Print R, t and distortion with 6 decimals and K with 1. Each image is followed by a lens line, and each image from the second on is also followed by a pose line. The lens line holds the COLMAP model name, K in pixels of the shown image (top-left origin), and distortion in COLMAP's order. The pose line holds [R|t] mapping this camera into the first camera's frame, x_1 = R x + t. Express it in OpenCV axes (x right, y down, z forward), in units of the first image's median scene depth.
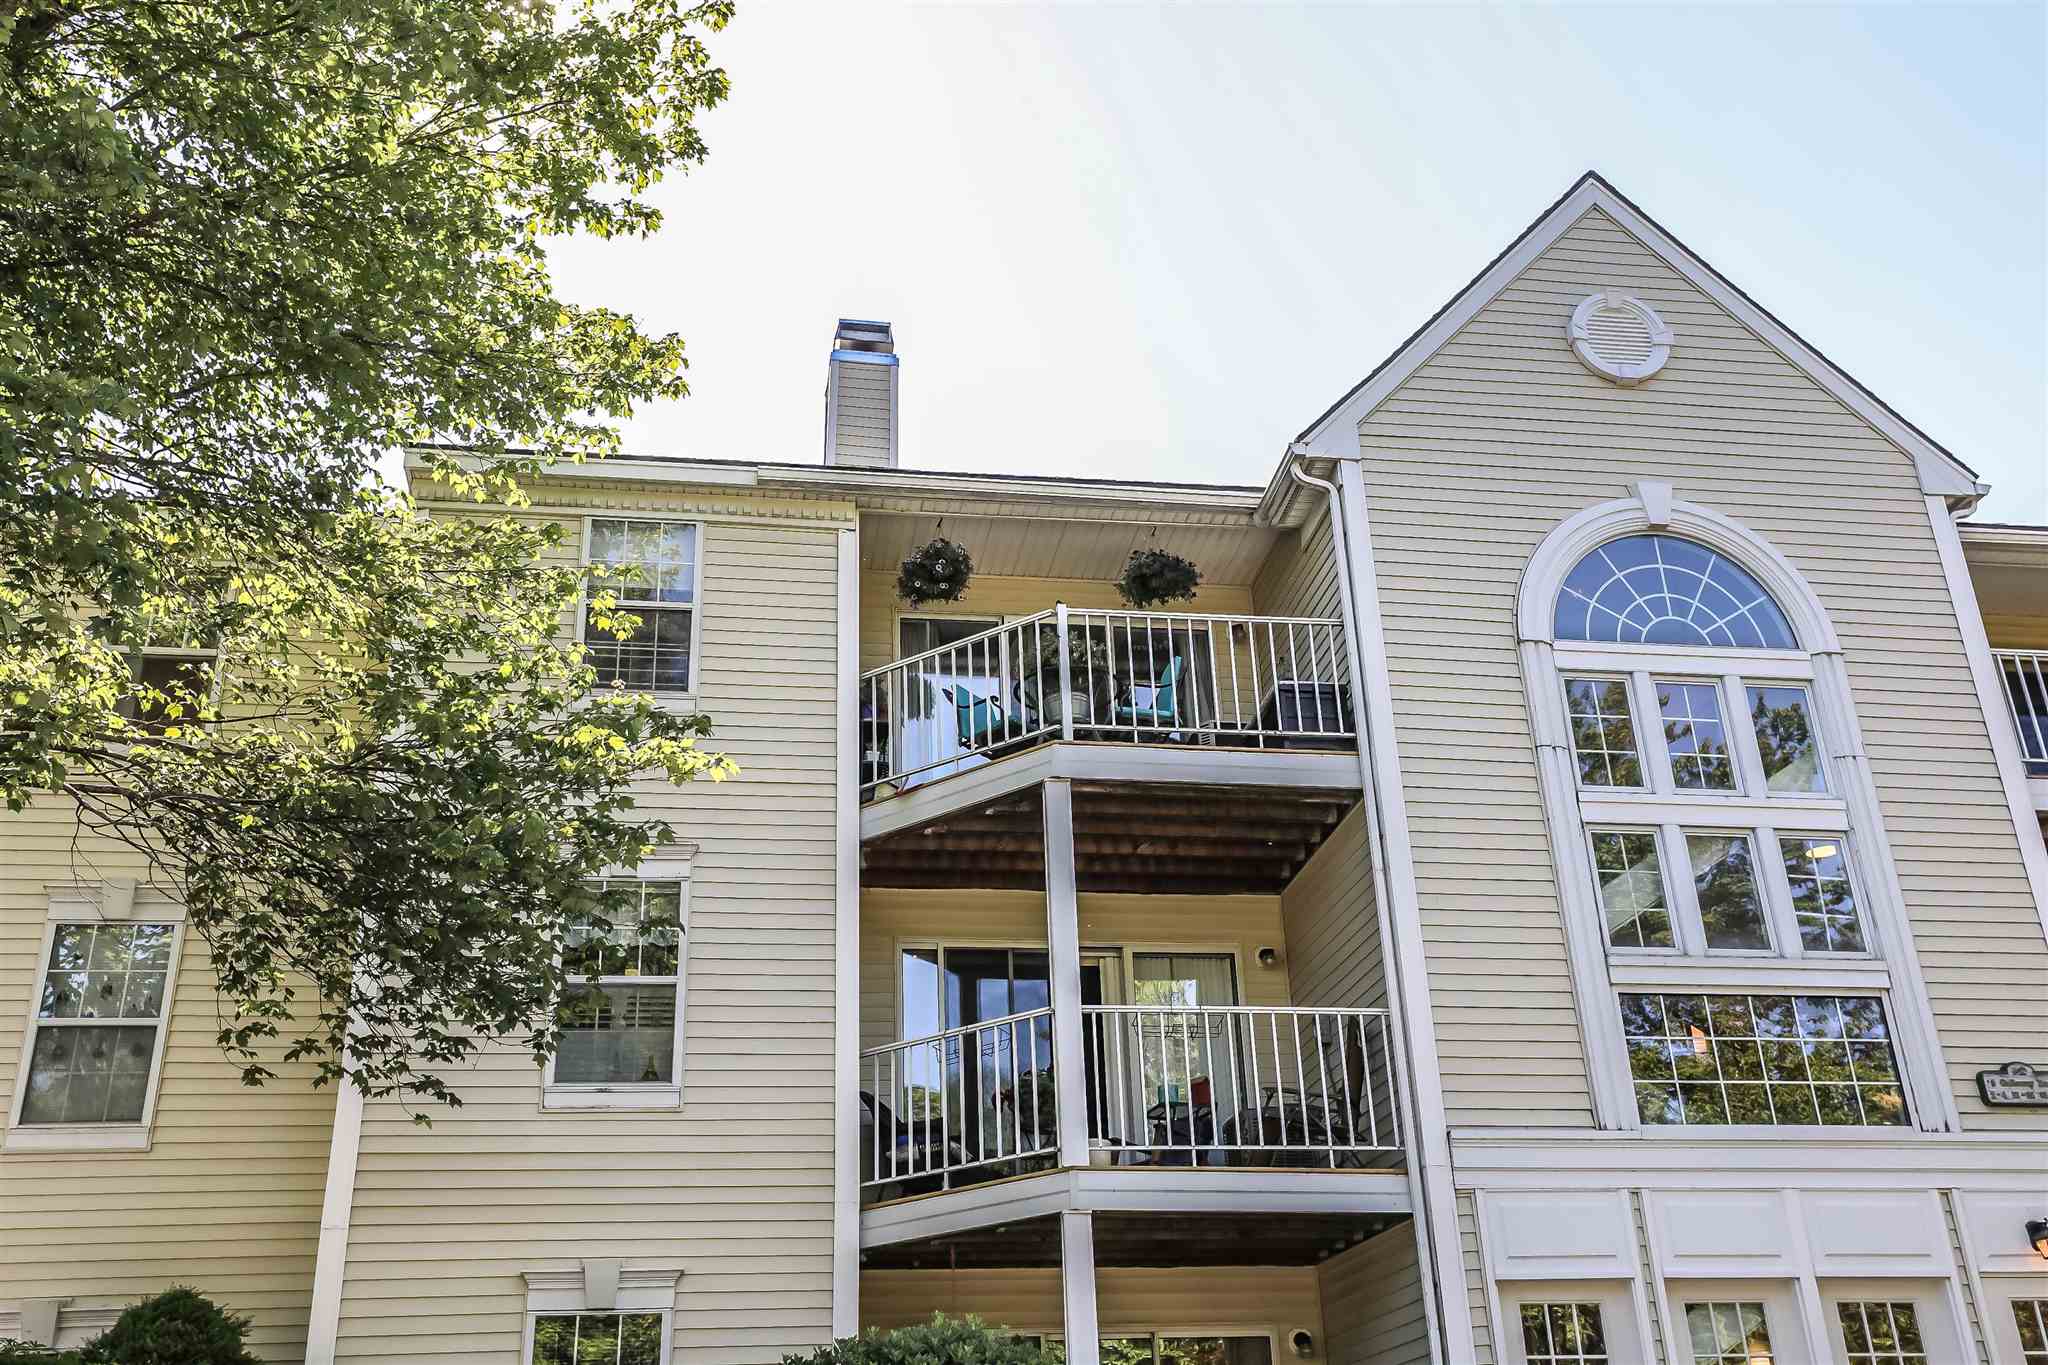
lens RADIAL K [[1967.5, 0, 1017.0], [0, 1967.5, 681.4], [0, 0, 1]] dist [0.025189, 0.000000]
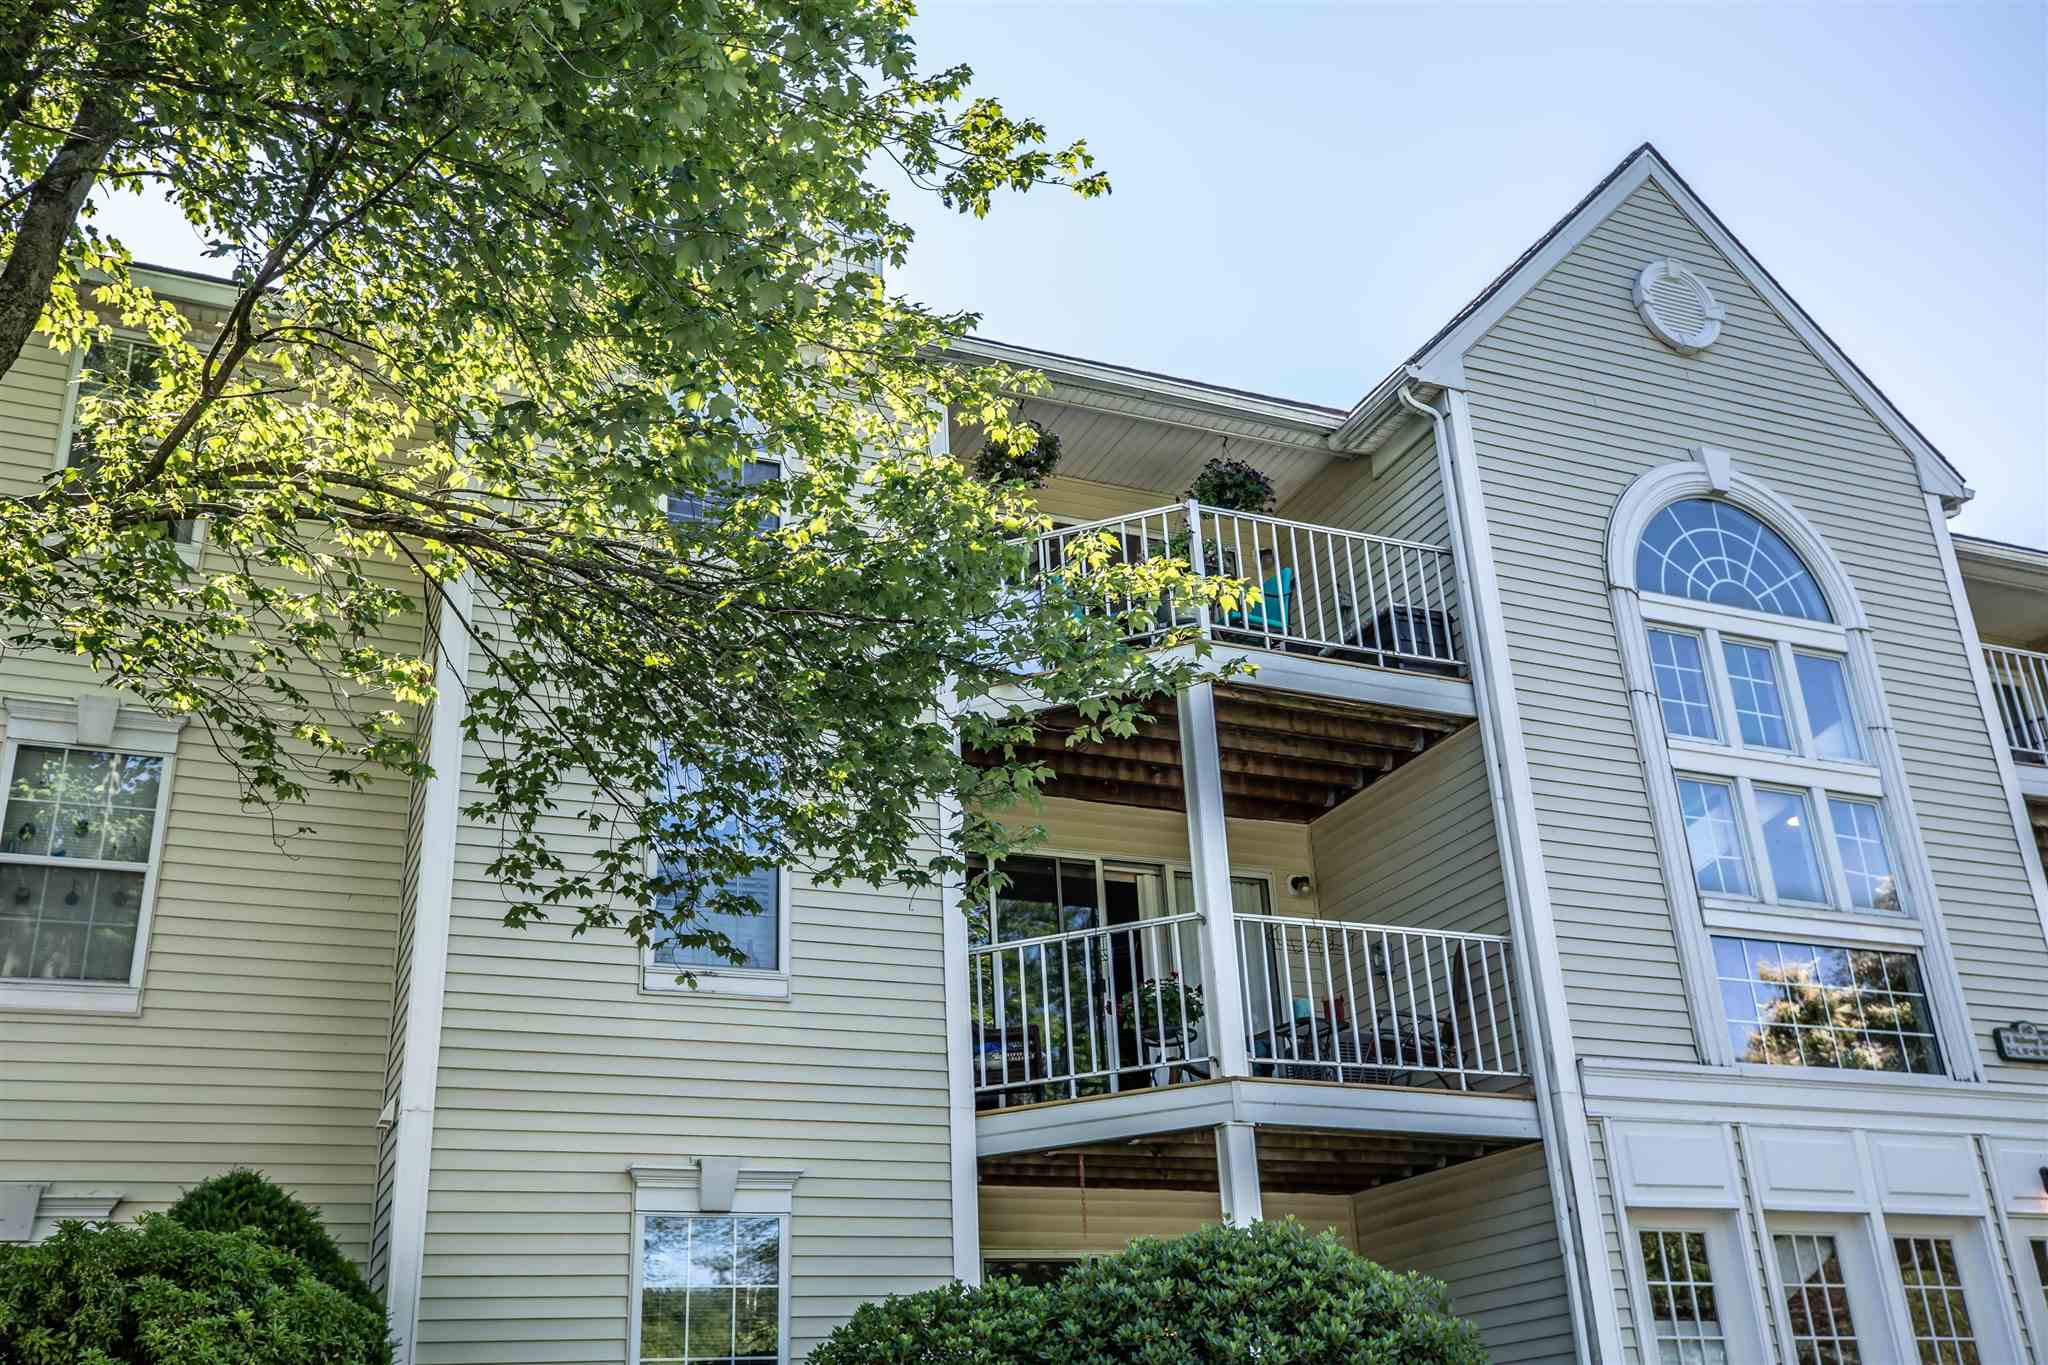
lens RADIAL K [[1967.5, 0, 1025.1], [0, 1967.5, 684.0], [0, 0, 1]] dist [0.025189, 0.000000]
pose [[0.966659, 0.090709, 0.239464, -0.281974], [-0.094509, 0.995514, 0.004406, 0.054632], [-0.237990, -0.026891, 0.970895, 0.088450]]
